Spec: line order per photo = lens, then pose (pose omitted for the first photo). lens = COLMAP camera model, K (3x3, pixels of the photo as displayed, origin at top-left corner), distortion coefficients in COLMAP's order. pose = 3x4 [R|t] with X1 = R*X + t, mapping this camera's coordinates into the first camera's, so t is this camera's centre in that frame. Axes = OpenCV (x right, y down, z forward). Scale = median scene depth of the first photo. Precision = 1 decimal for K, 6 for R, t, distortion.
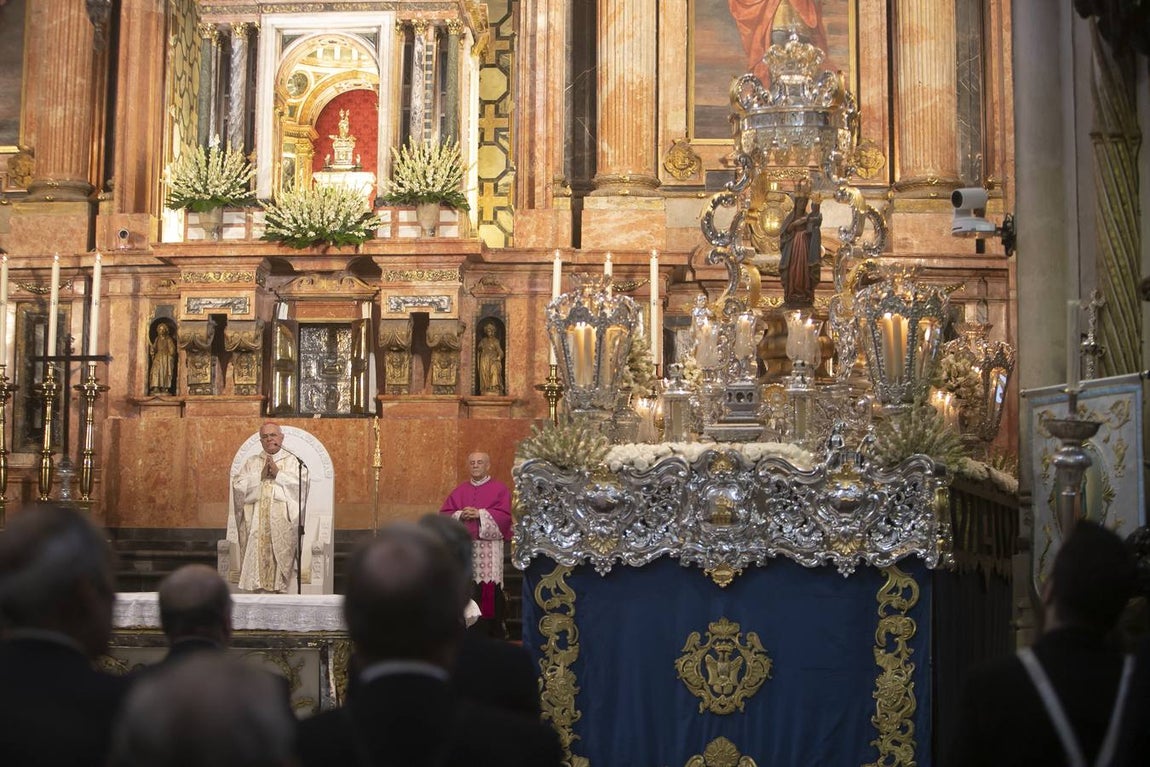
lens RADIAL K [[2475.3, 0, 575.8], [0, 2475.3, 452.6], [0, 0, 1]] dist [-0.328880, -0.286715]
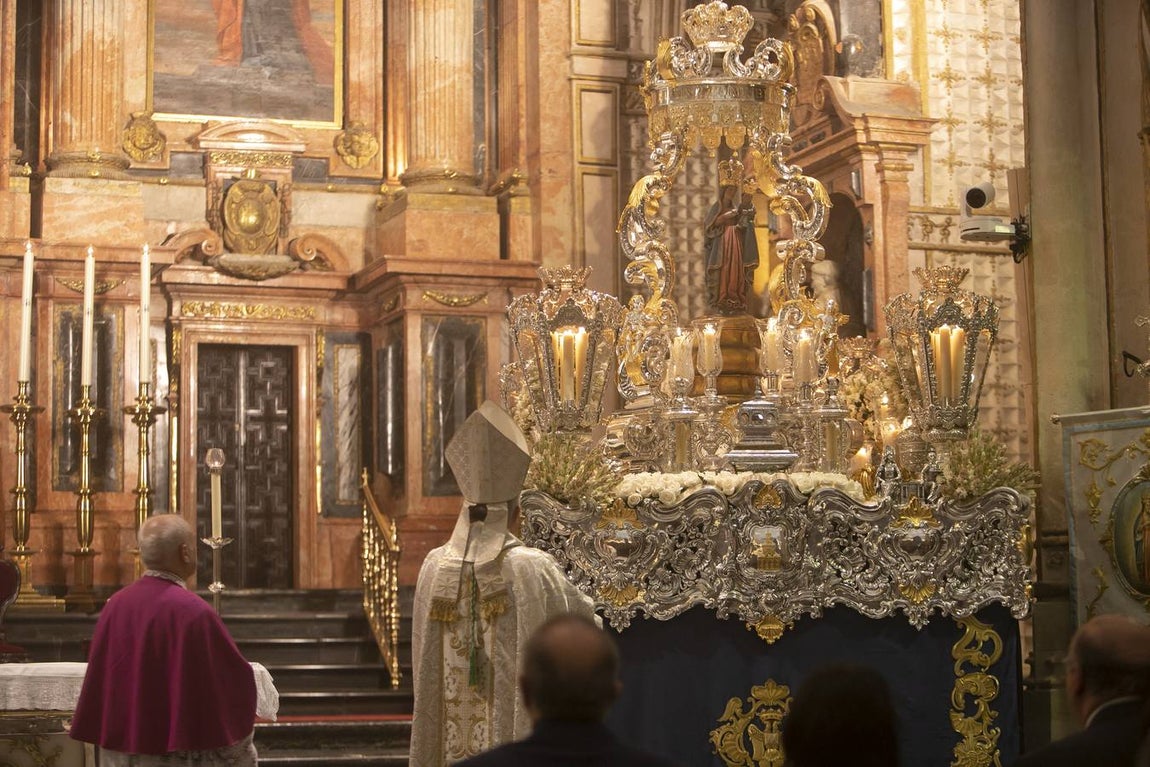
lens RADIAL K [[2858.3, 0, 575.0], [0, 2858.3, 383.5], [0, 0, 1]] dist [-0.139930, -0.397718]
pose [[0.932368, 0.018714, 0.361026, -0.177609], [-0.004341, 0.999167, -0.040582, 0.002794], [-0.361485, 0.036270, 0.931672, 0.057030]]
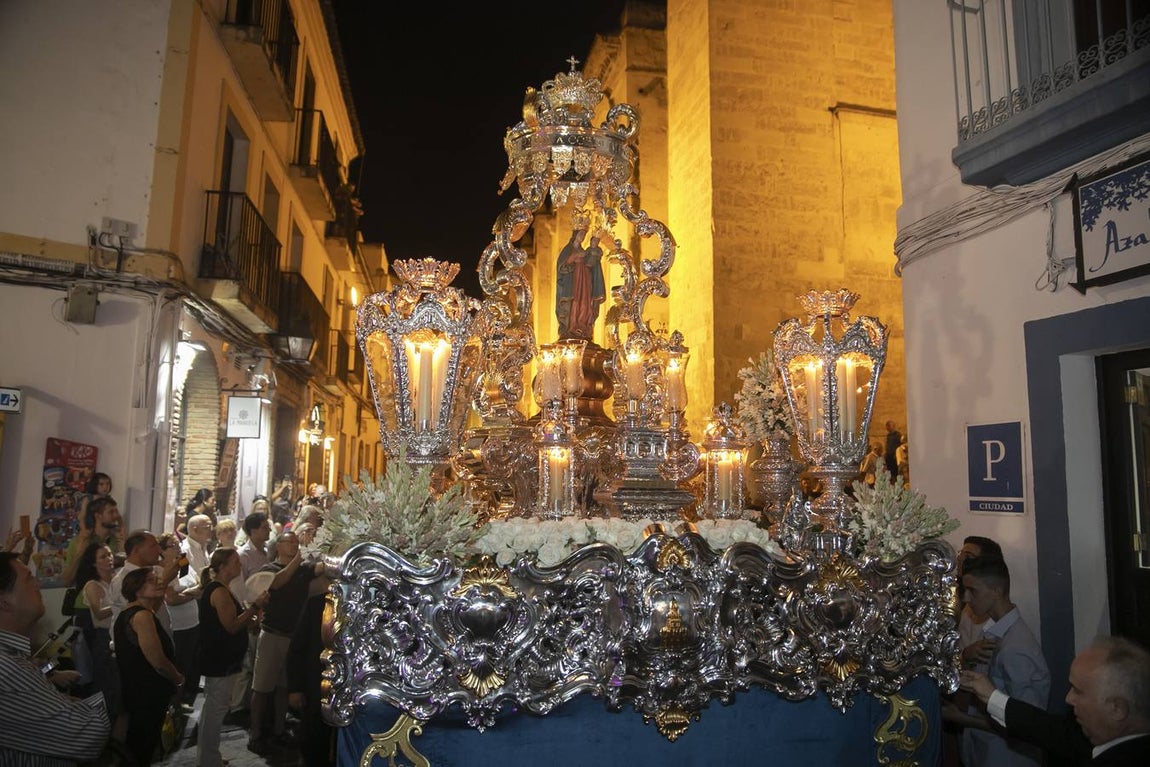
lens RADIAL K [[809.3, 0, 575.0], [0, 809.3, 383.5], [0, 0, 1]] dist [-0.121552, 0.100506]
pose [[0.856159, 0.064856, 0.512626, -0.039001], [-0.036848, 0.997229, -0.064625, -0.013214], [-0.515397, 0.036440, 0.856176, 0.413517]]
